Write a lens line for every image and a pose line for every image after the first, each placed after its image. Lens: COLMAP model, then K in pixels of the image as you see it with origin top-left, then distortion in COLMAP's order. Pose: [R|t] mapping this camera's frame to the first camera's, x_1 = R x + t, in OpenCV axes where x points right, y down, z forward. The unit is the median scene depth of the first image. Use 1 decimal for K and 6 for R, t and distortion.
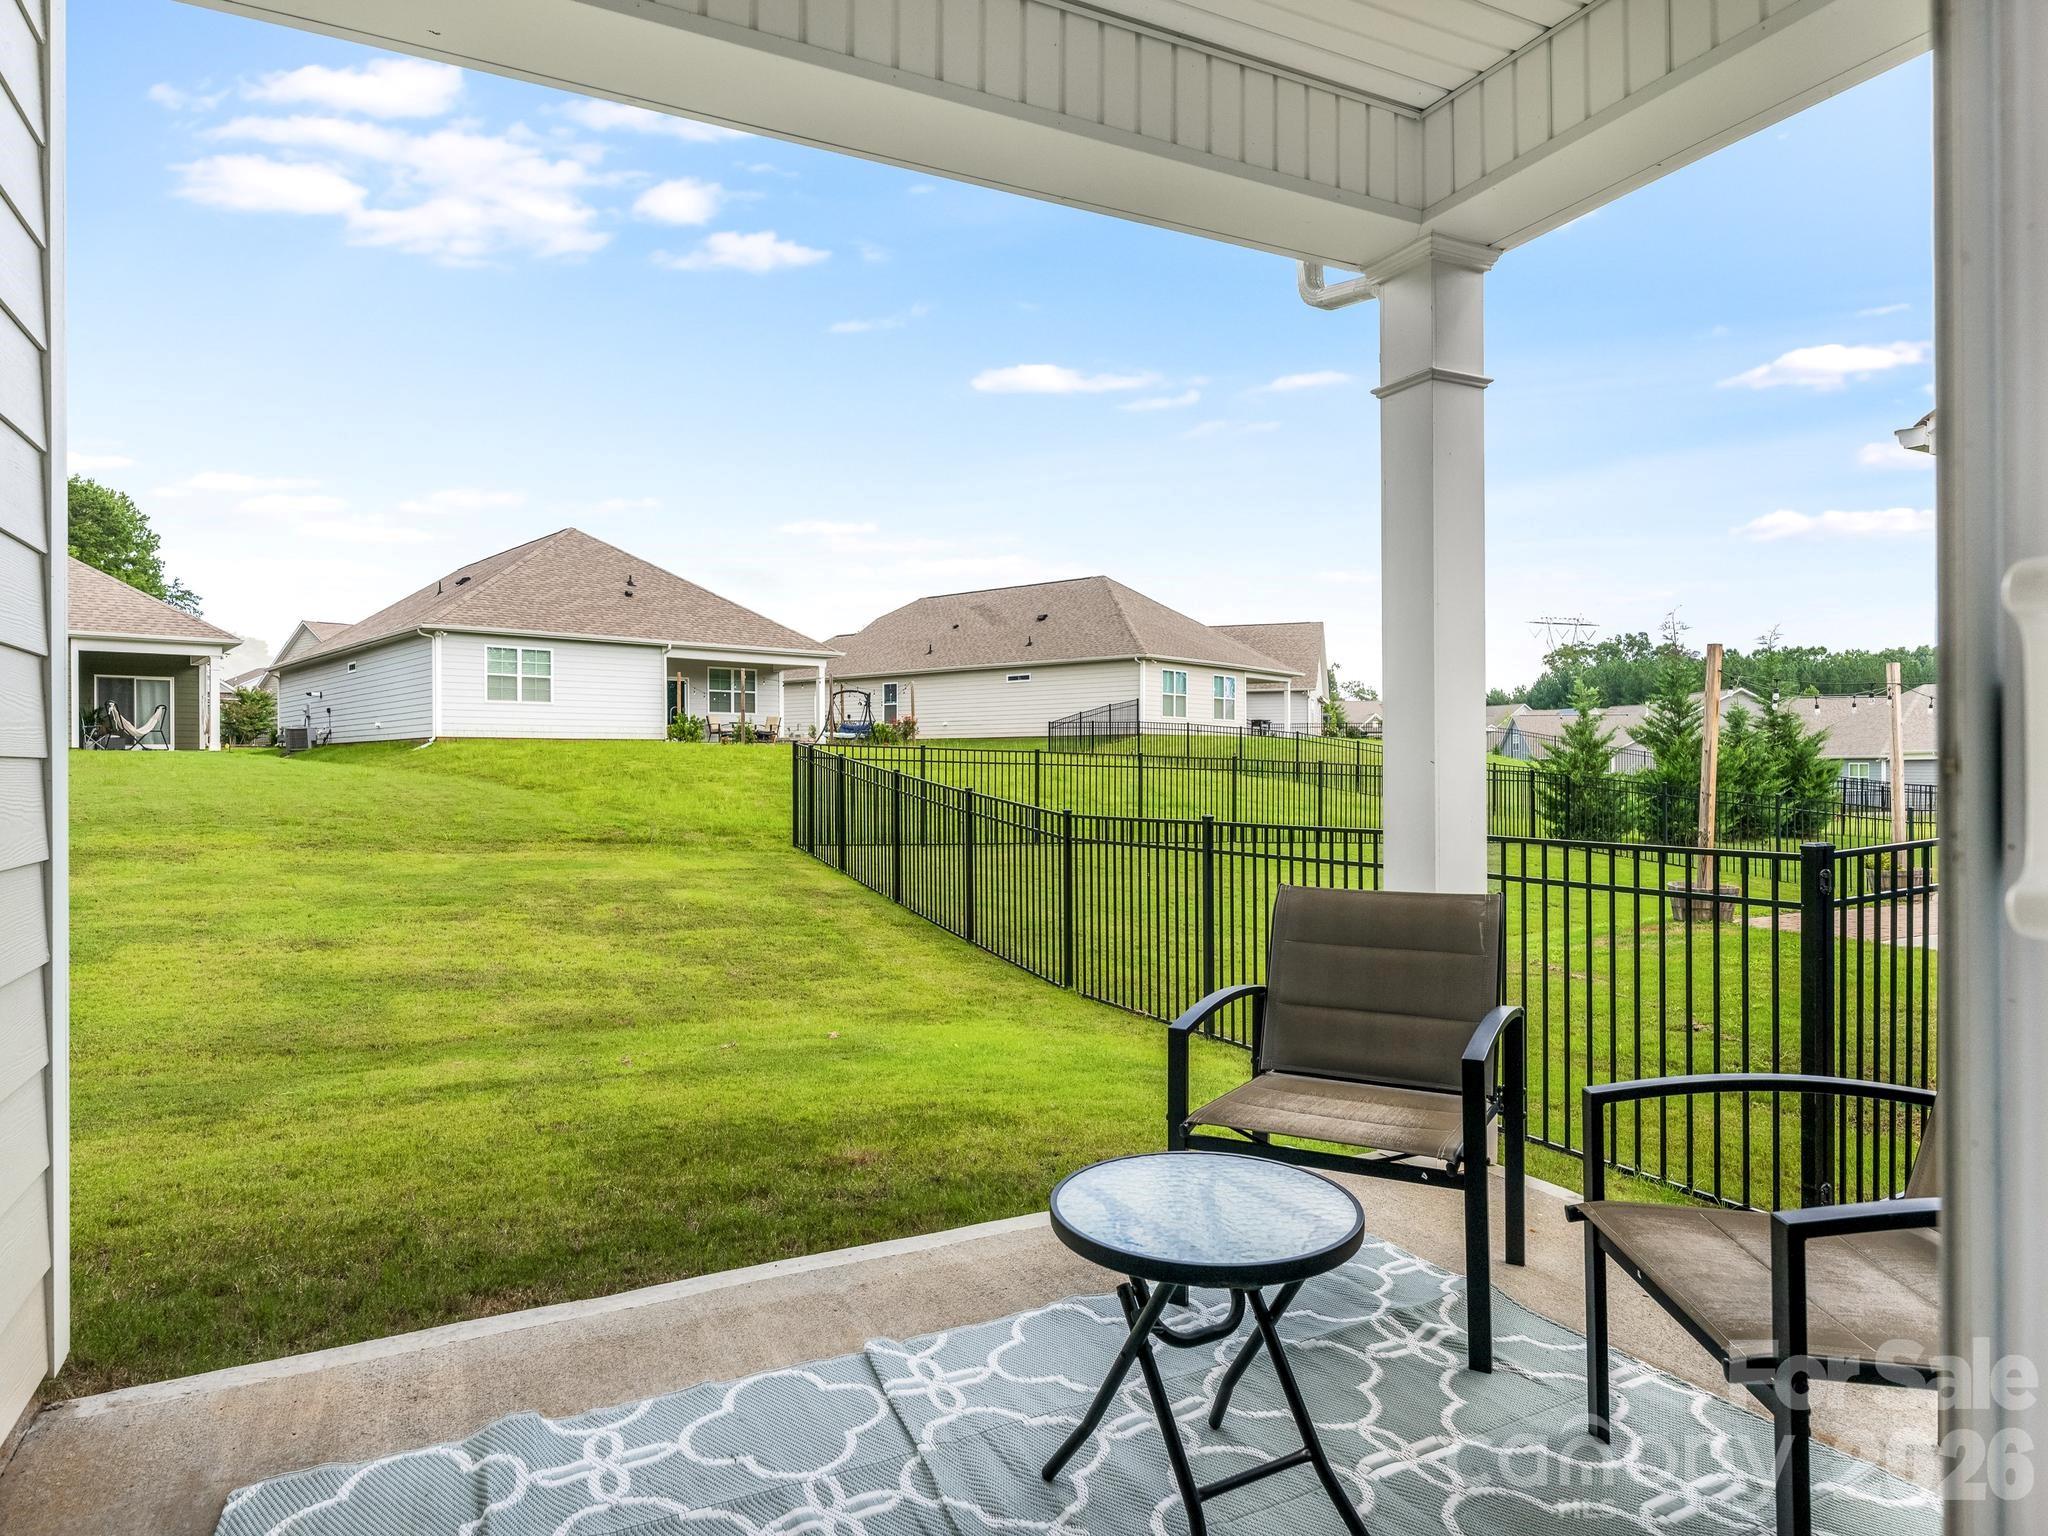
lens RADIAL K [[1173.1, 0, 1014.6], [0, 1173.1, 770.9], [0, 0, 1]] dist [0.005991, 0.000650]
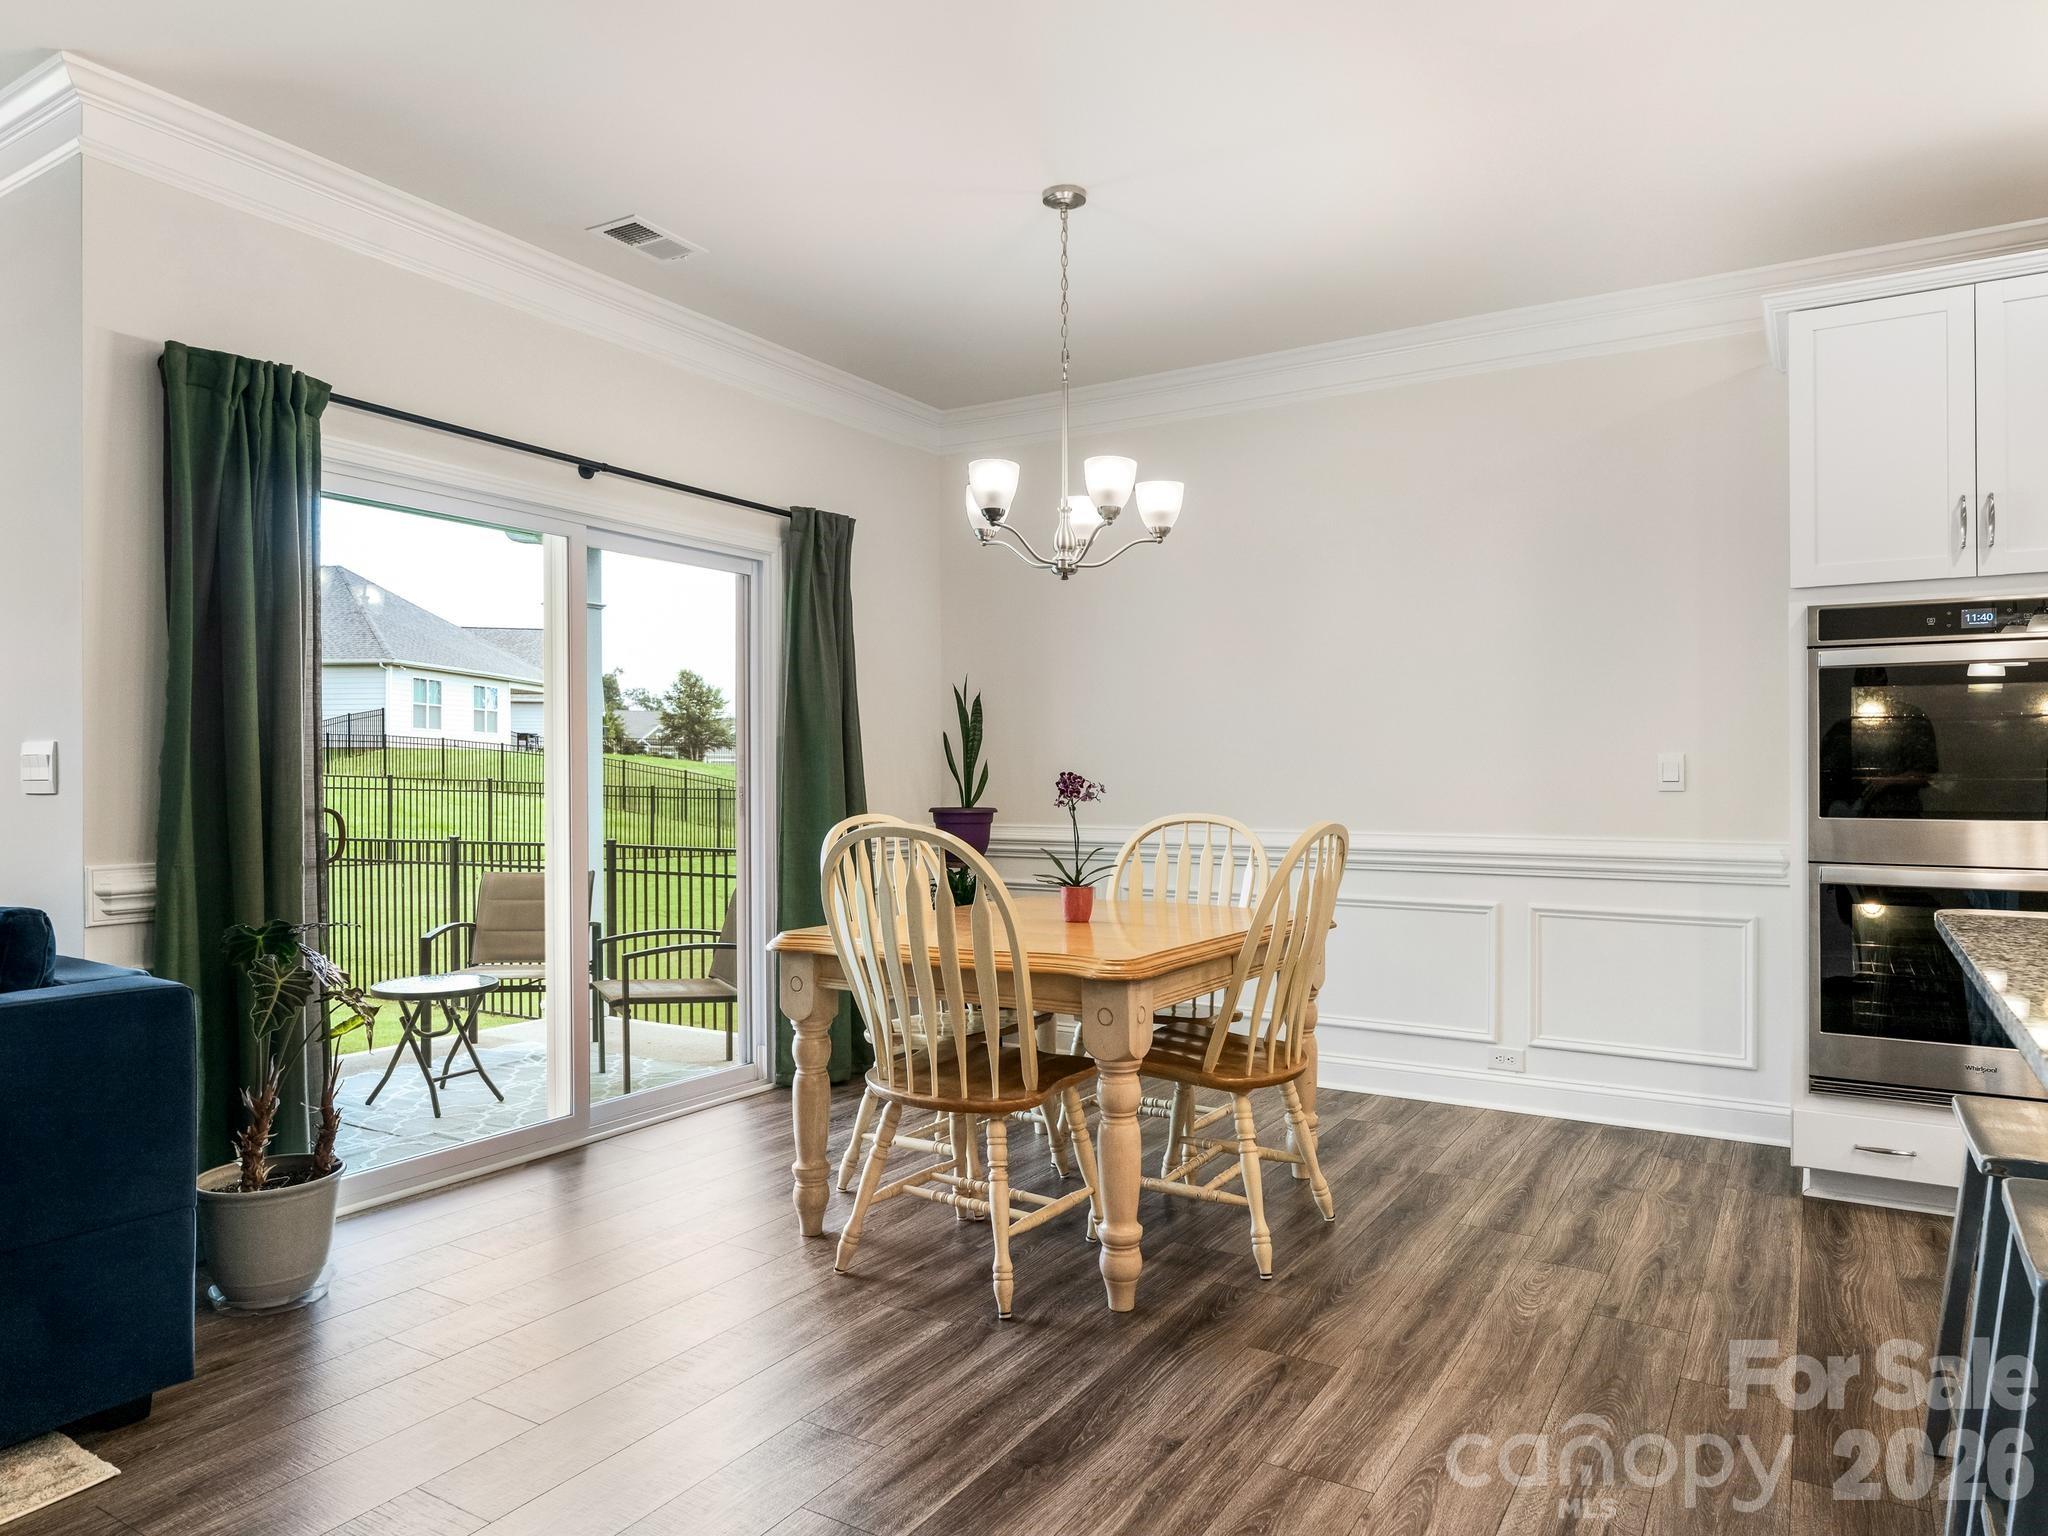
lens RADIAL K [[1305.2, 0, 1024.0], [0, 1305.2, 768.0], [0, 0, 1]] dist [0.001403, -0.001172]
pose [[0.845248, 0.002298, 0.534369, -0.122875], [0.003083, 0.999953, -0.009176, -0.036202], [-0.534365, 0.009403, 0.845201, -0.928000]]
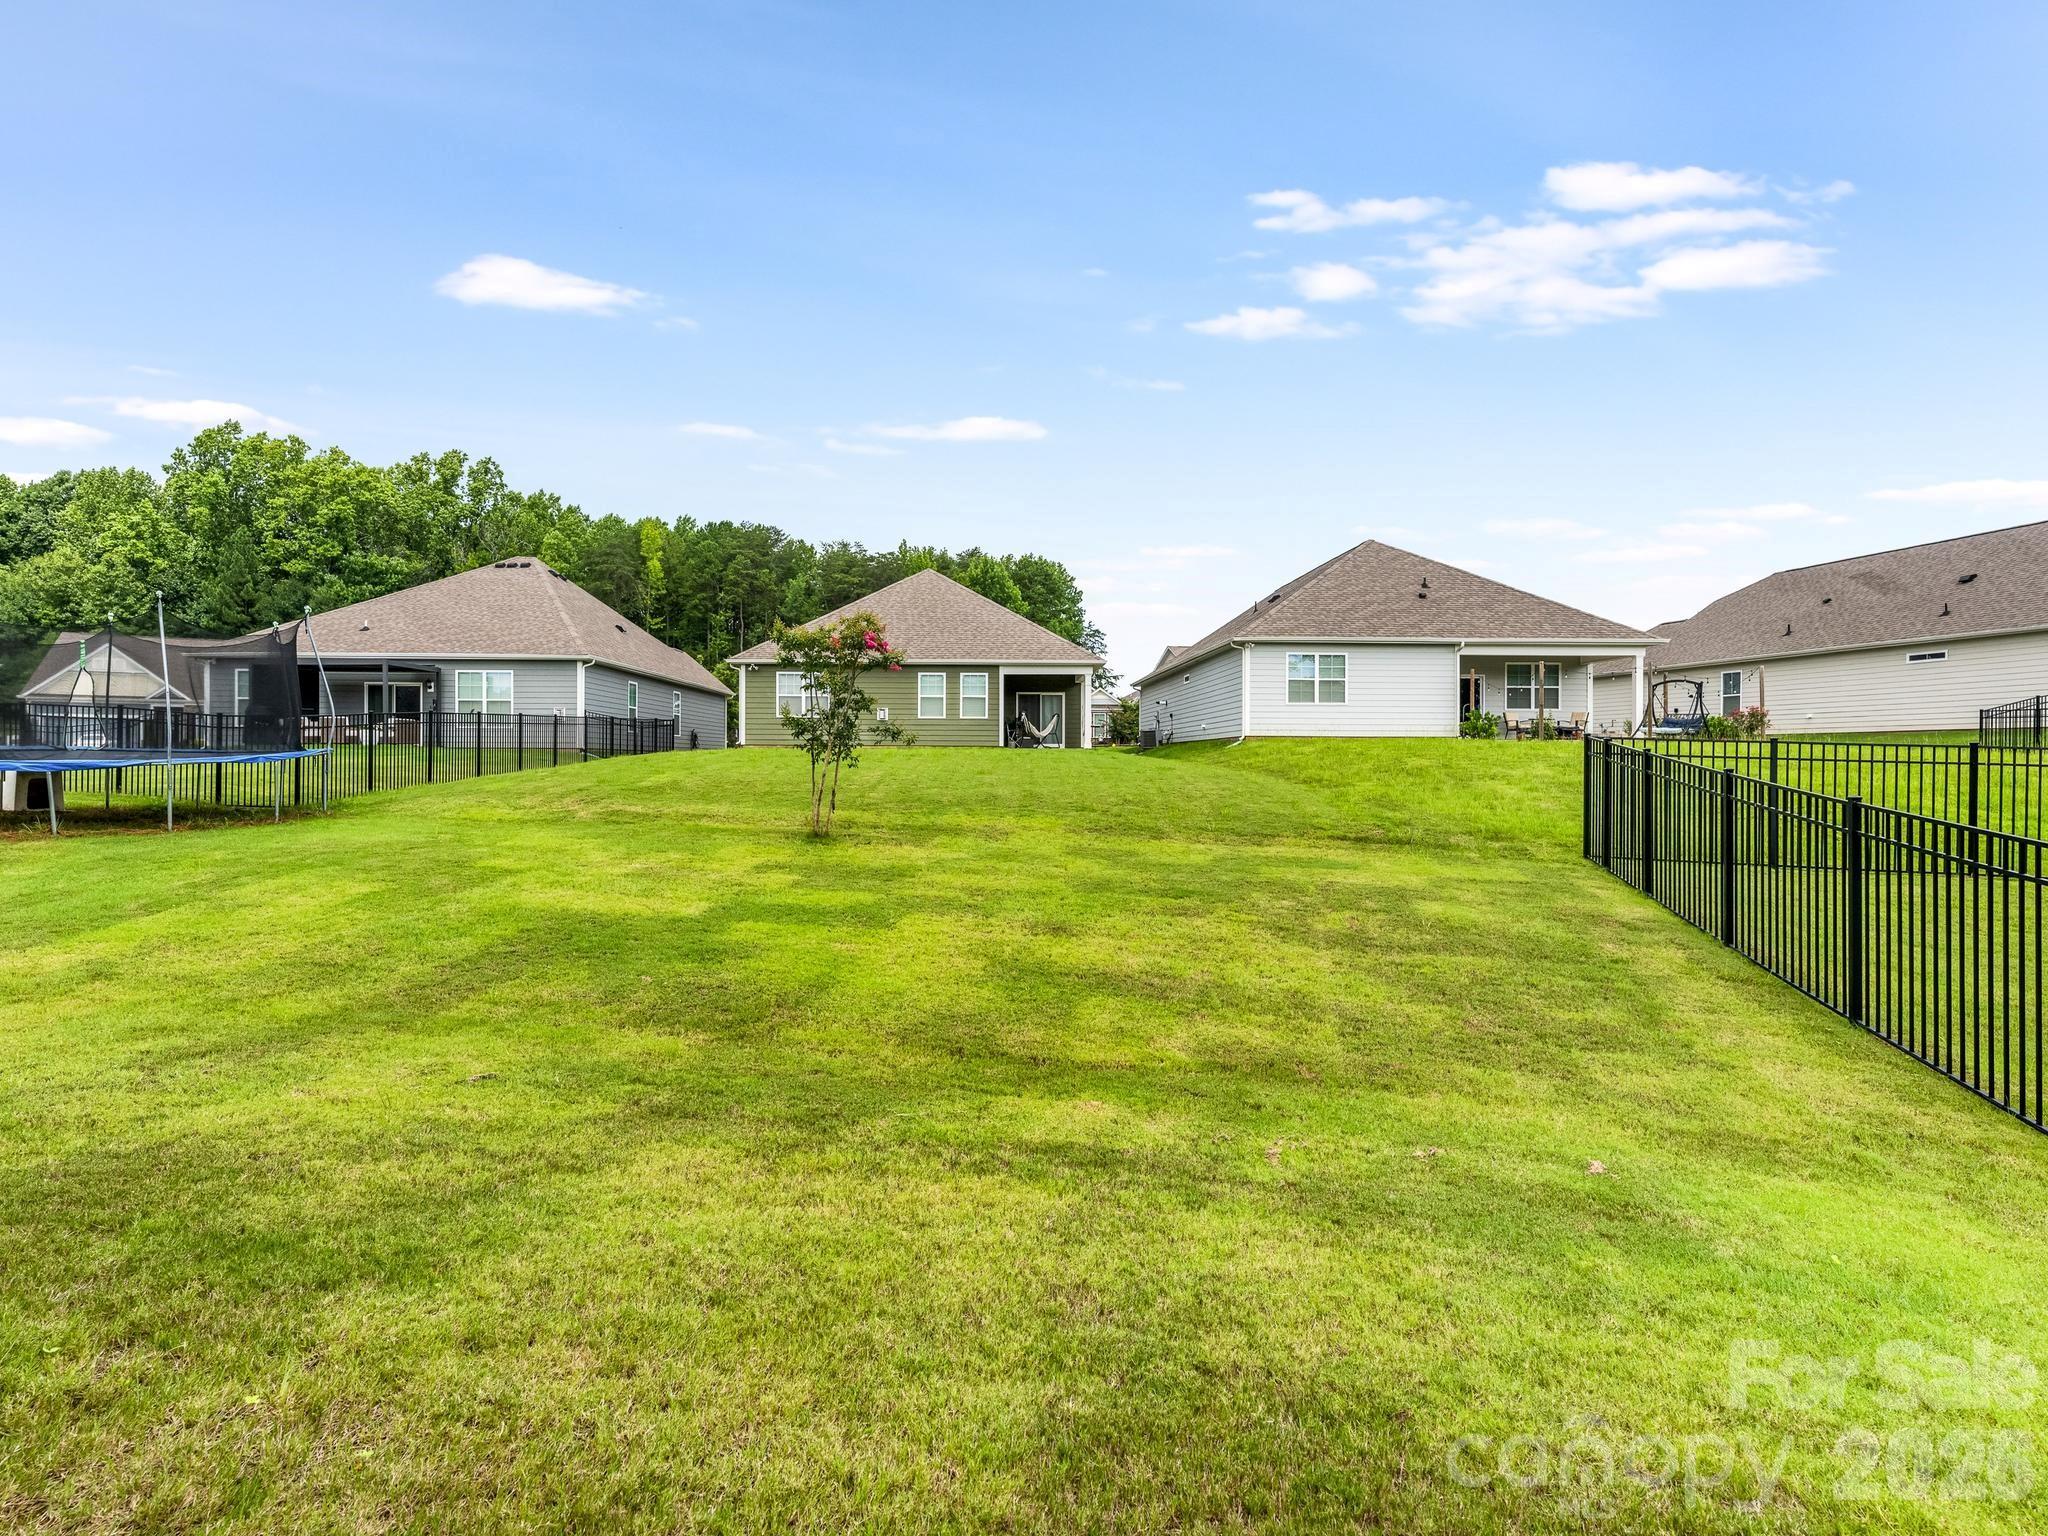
lens RADIAL K [[1039.2, 0, 1014.5], [0, 1039.2, 762.0], [0, 0, 1]] dist [0.013406, -0.001180]
pose [[0.759464, 0.006980, -0.650512, -0.009199], [-0.010378, 0.999945, -0.001386, -0.000054], [0.650466, 0.007804, 0.759495, 0.145109]]
